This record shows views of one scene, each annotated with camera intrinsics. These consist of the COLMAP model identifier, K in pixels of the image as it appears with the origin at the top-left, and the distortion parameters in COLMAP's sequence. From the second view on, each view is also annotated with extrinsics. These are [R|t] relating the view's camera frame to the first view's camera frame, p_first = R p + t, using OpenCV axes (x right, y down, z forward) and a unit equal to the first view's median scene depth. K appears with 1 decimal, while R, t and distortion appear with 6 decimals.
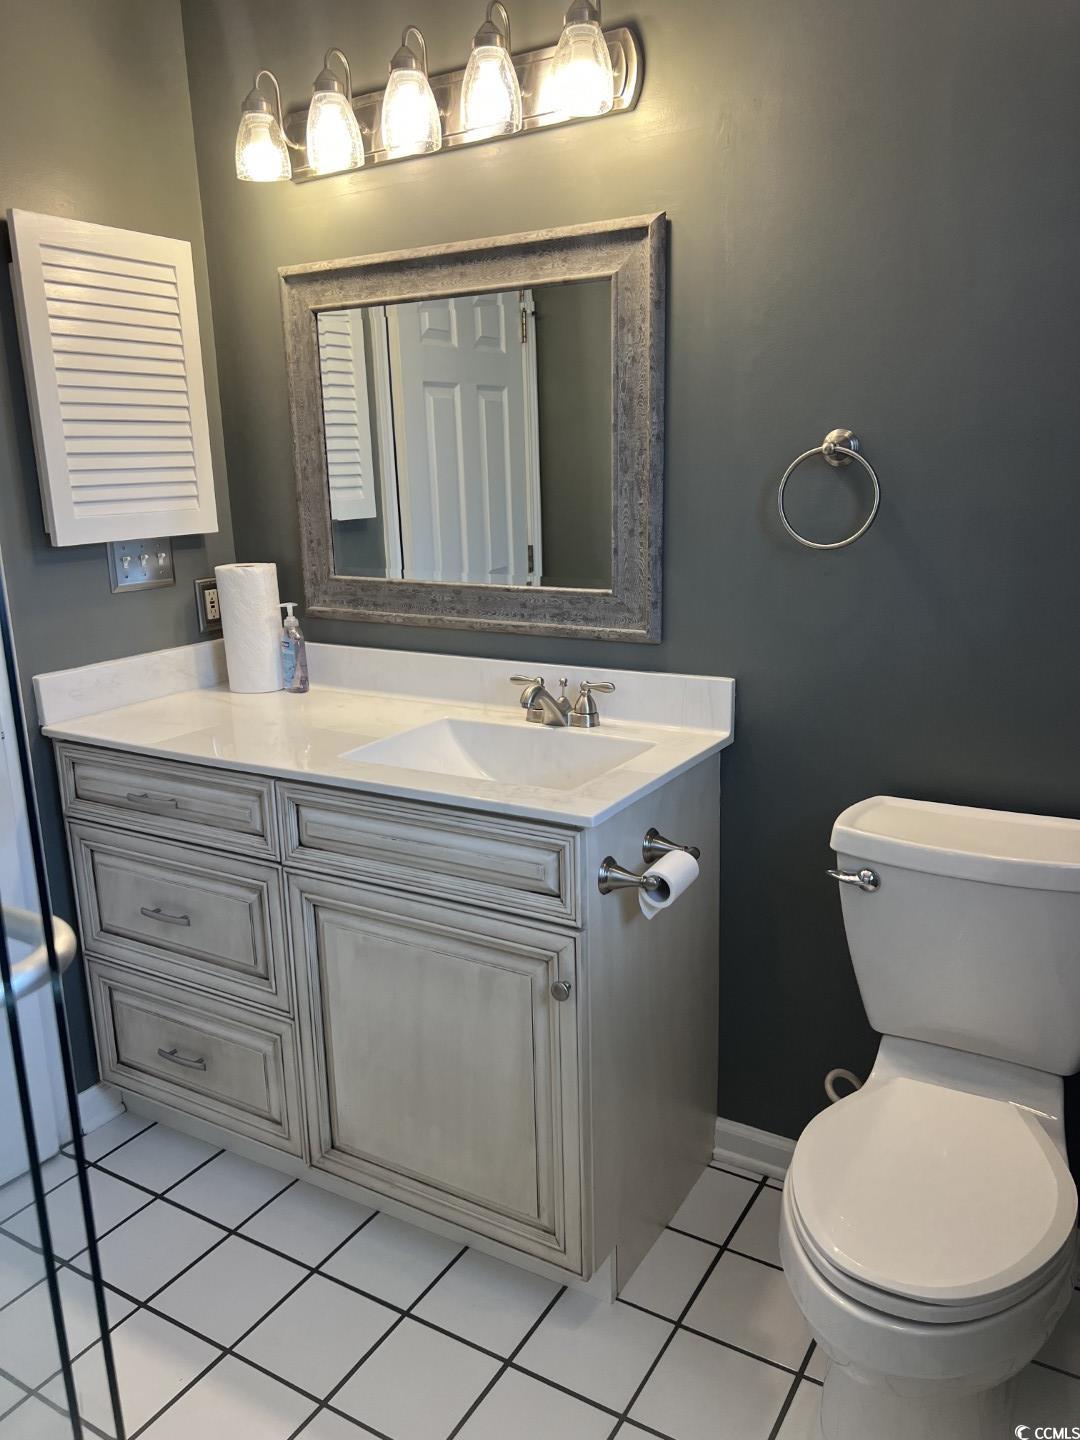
lens RADIAL K [[1076.6, 0, 538.3], [0, 1076.6, 721.7], [0, 0, 1]] dist [0.054976, -0.056138]
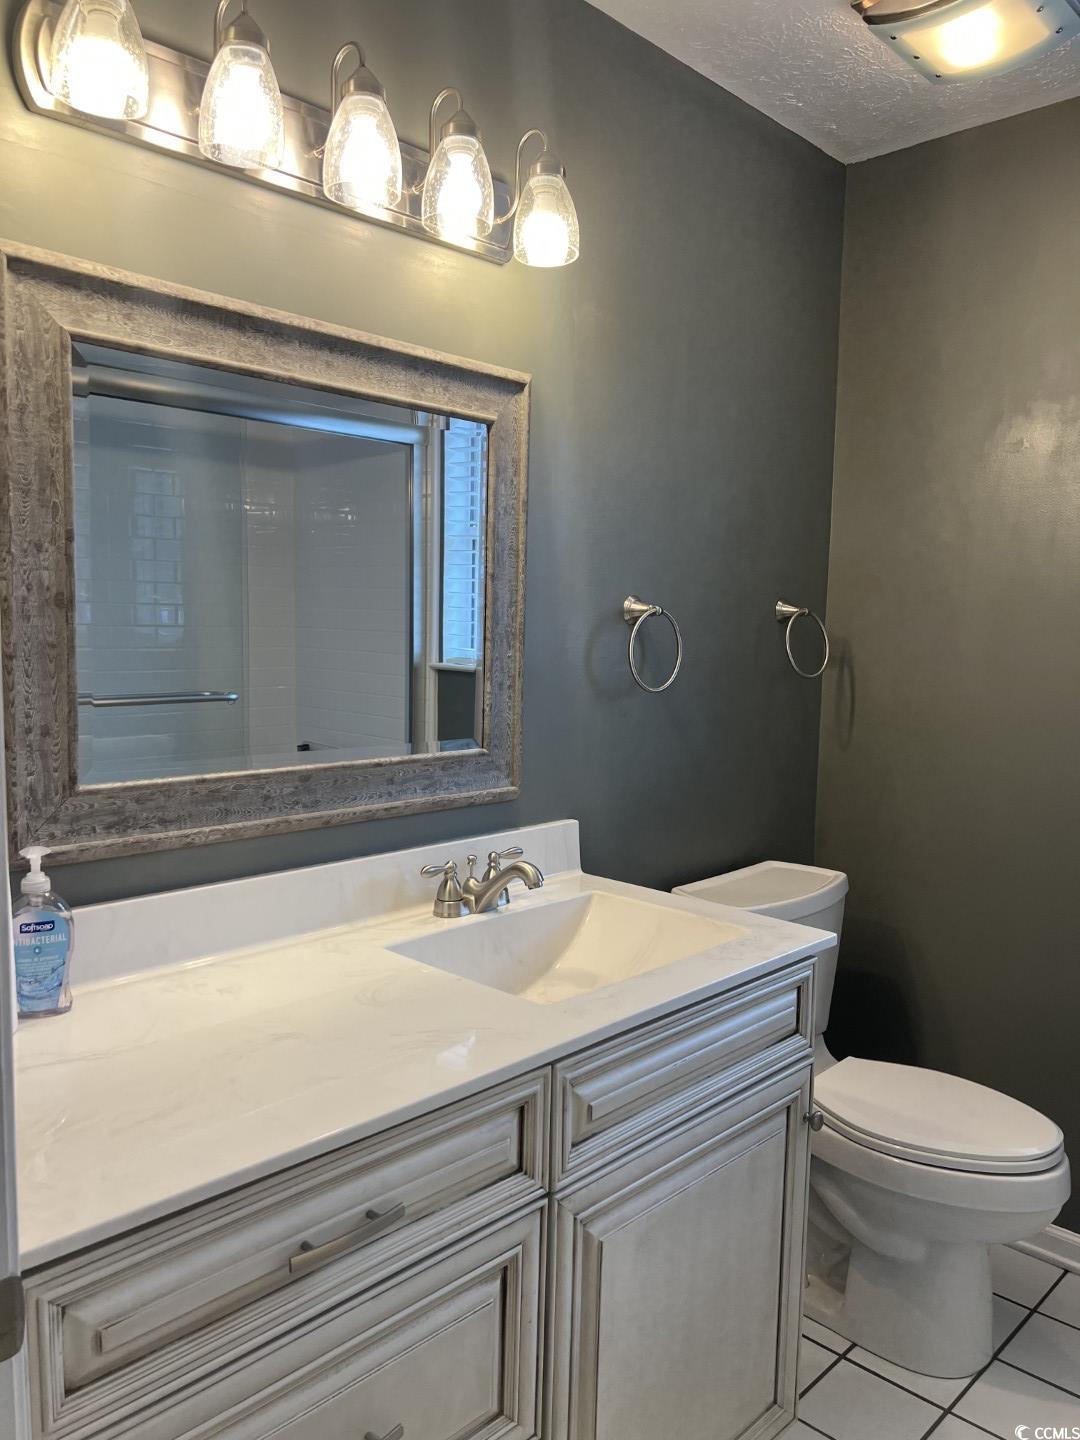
lens RADIAL K [[1076.6, 0, 539.4], [0, 1076.6, 722.8], [0, 0, 1]] dist [0.054976, -0.056138]
pose [[0.230624, -0.072088, 0.970369, -0.774703], [0.197457, 0.979970, 0.025872, -0.152325], [-0.952798, 0.185639, 0.240239, 0.706292]]
